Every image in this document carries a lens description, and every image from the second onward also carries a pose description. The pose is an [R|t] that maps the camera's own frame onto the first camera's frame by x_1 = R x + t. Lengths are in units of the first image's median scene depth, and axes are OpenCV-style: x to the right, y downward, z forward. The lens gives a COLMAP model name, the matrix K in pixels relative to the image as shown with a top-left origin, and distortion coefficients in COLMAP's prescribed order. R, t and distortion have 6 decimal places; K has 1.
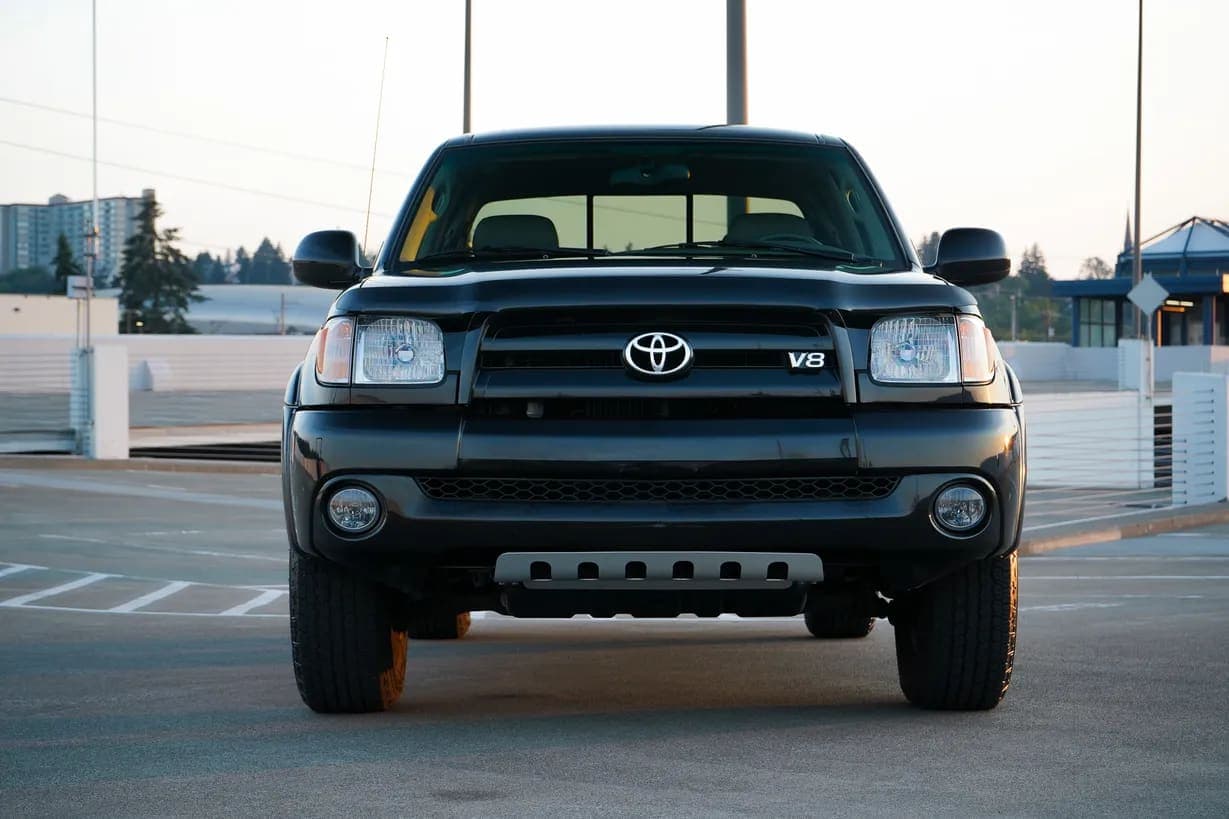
lens RADIAL K [[2549.5, 0, 614.5], [0, 2549.5, 409.5], [0, 0, 1]] dist [-0.160356, 0.775446]
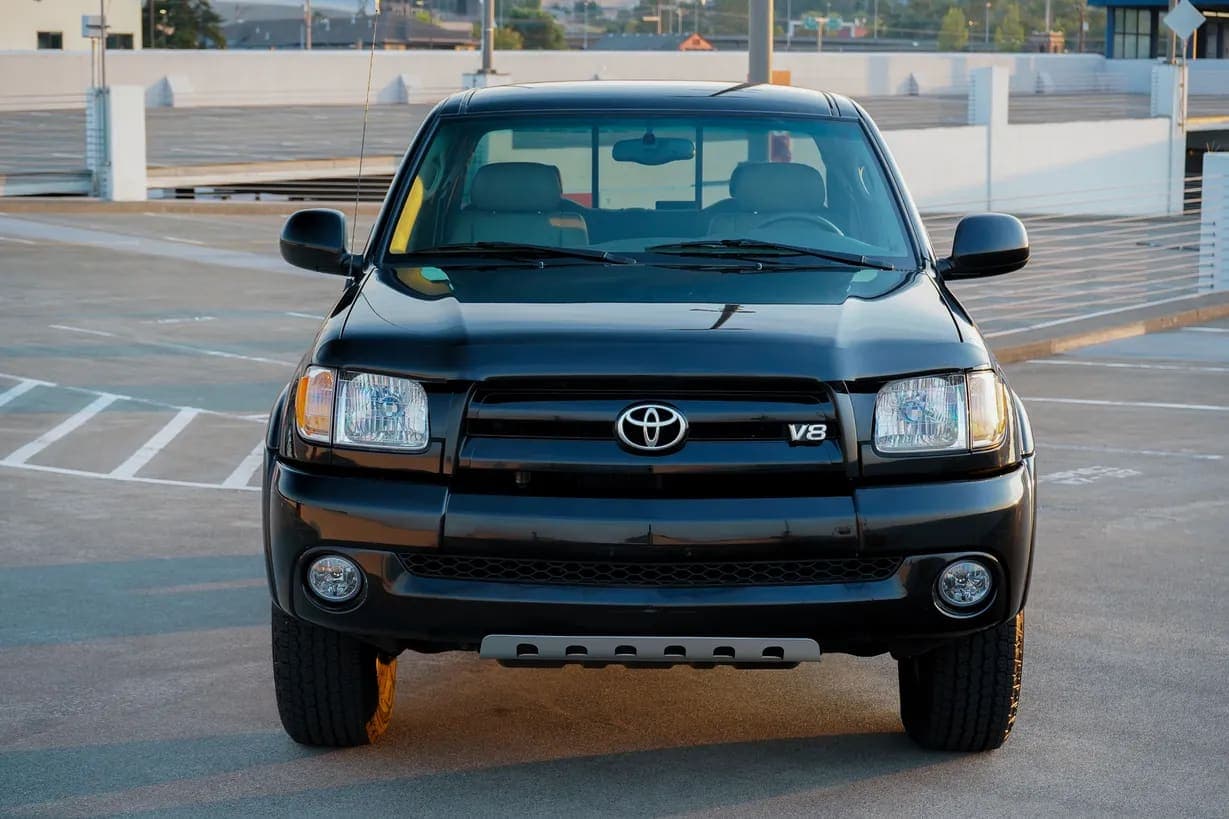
lens RADIAL K [[2549.5, 0, 614.5], [0, 2549.5, 409.5], [0, 0, 1]] dist [-0.160356, 0.775446]
pose [[0.999891, 0.010777, -0.010088, 0.012142], [-0.009429, 0.992074, 0.125304, -0.141369], [0.011358, -0.125195, 0.992067, 0.051068]]
